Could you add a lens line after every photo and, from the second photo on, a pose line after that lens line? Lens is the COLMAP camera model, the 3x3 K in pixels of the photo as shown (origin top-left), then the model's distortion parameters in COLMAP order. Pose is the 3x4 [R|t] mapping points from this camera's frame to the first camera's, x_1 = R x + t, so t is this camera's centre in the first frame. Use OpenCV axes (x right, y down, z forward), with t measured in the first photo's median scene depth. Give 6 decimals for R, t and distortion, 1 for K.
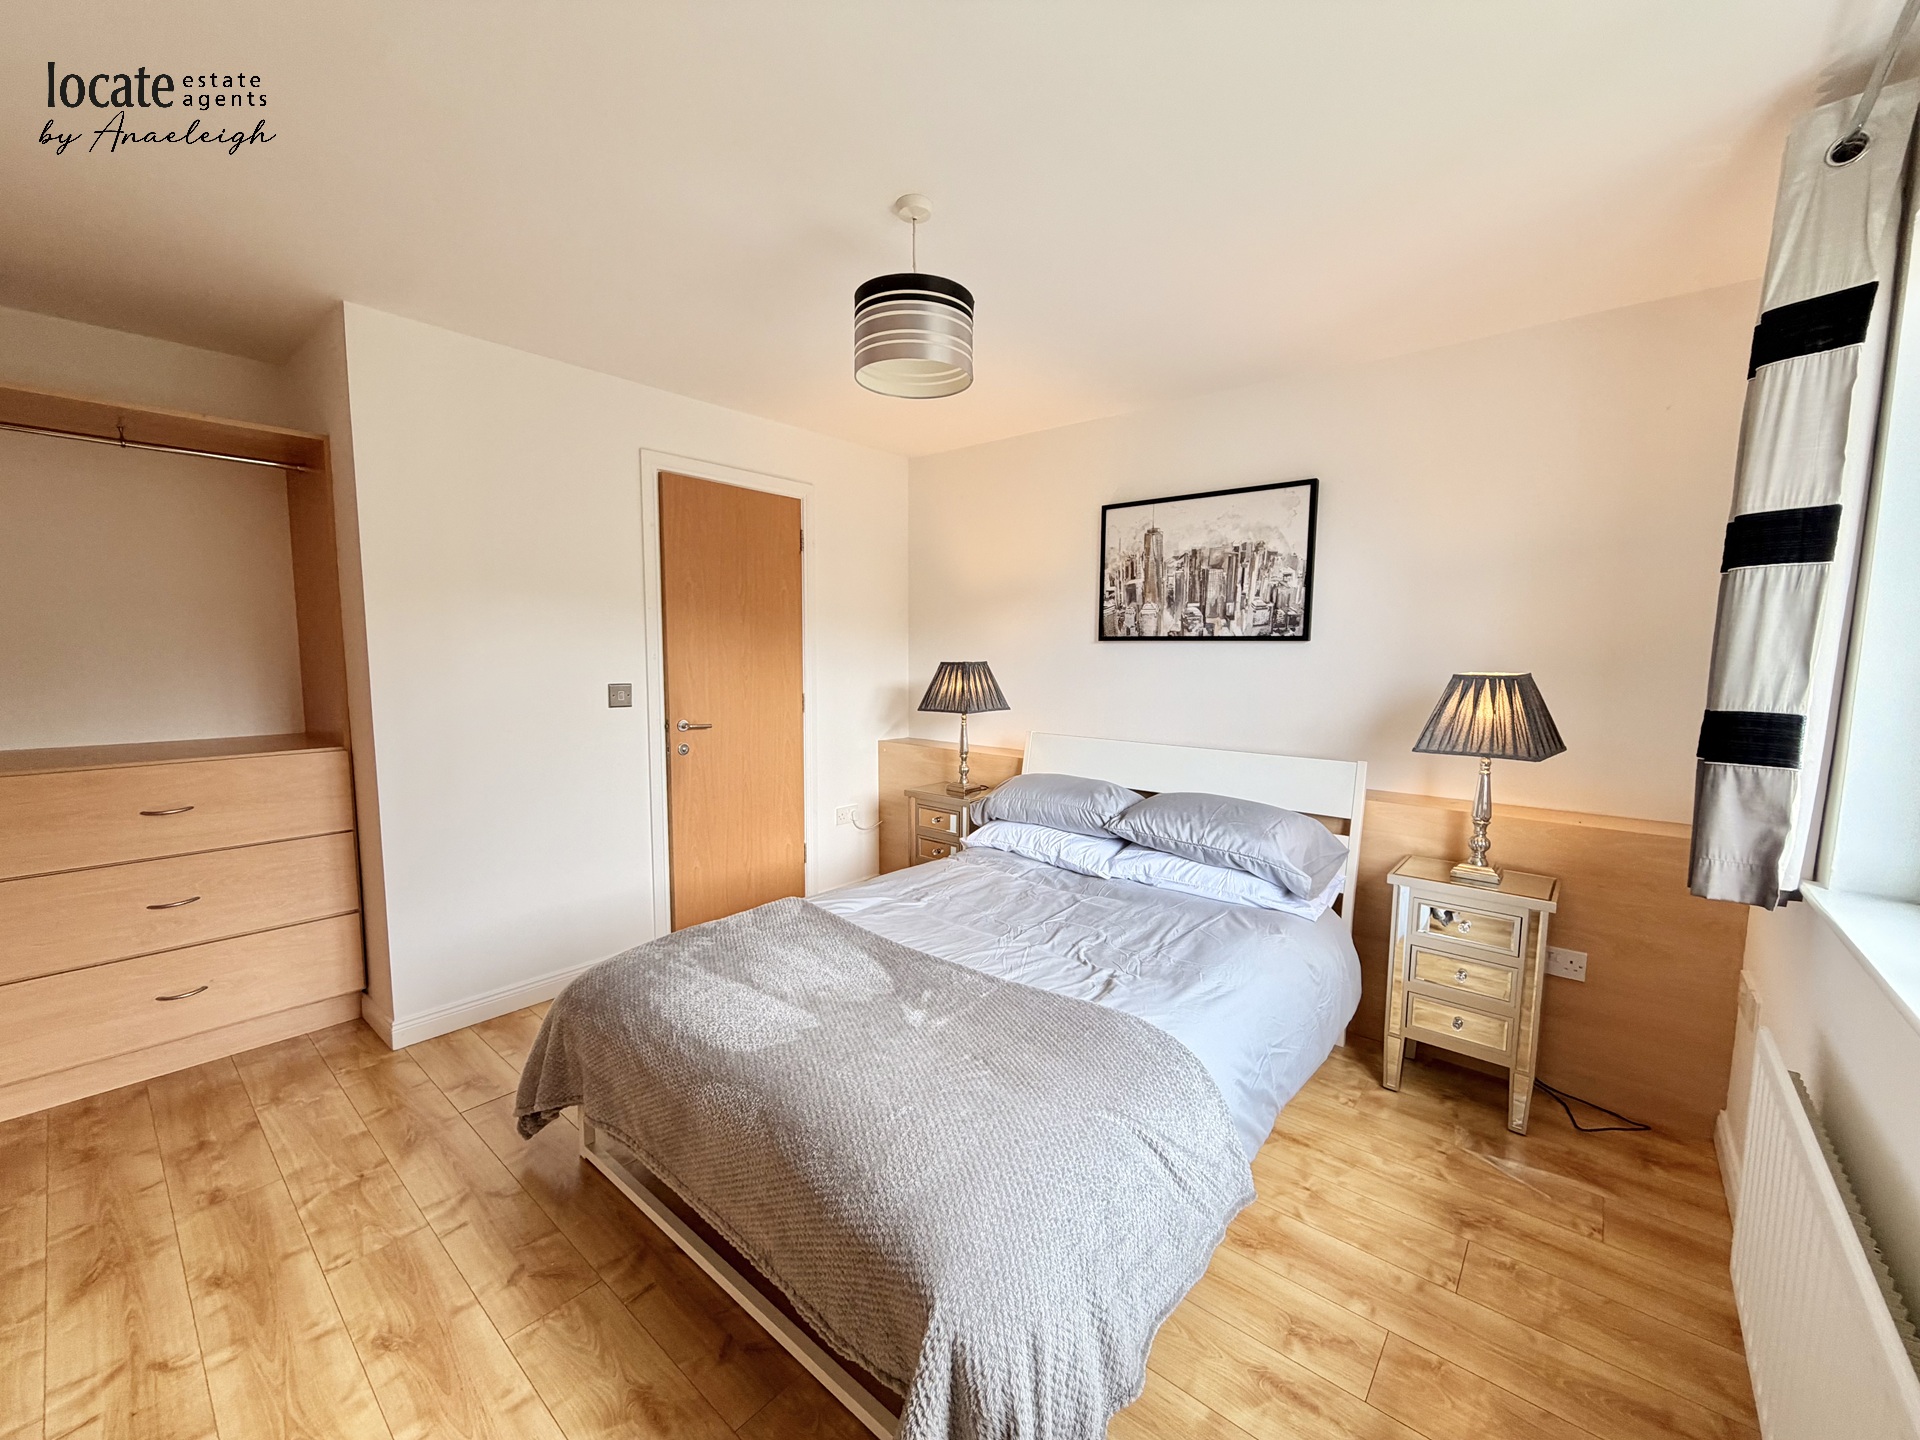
lens RADIAL K [[764.5, 0, 953.3], [0, 764.5, 723.5], [0, 0, 1]] dist [-0.001447, 0.000346]
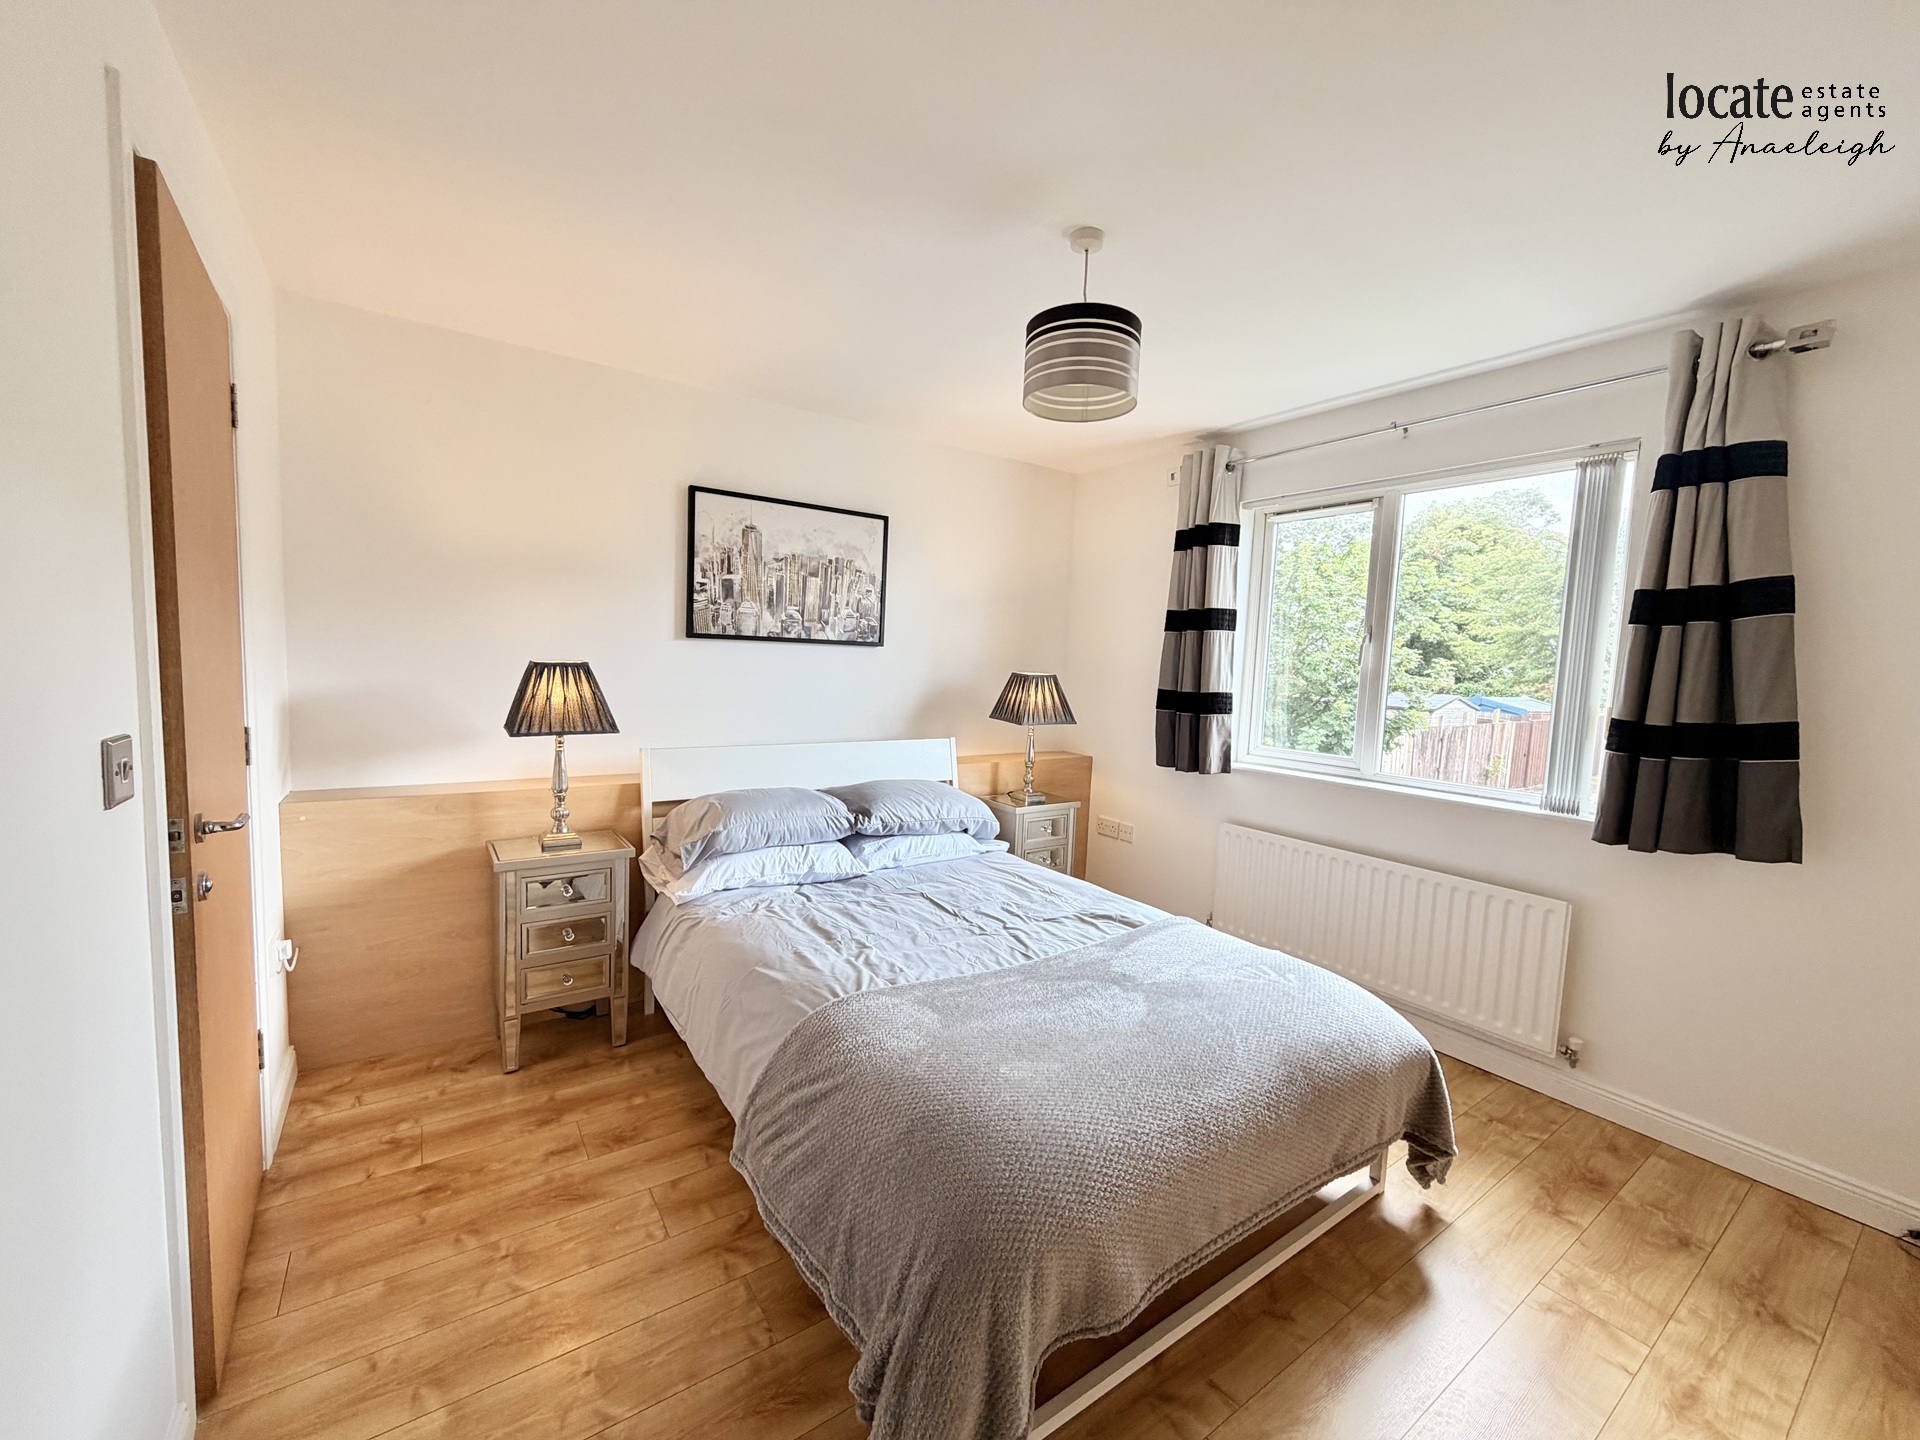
lens RADIAL K [[762.0, 0, 956.3], [0, 762.0, 724.8], [0, 0, 1]] dist [0.001134, 0.000132]
pose [[0.253698, -0.085751, 0.963475, -0.645020], [0.057263, 0.995647, 0.073536, -0.060195], [-0.965587, 0.036516, 0.257504, 0.522843]]
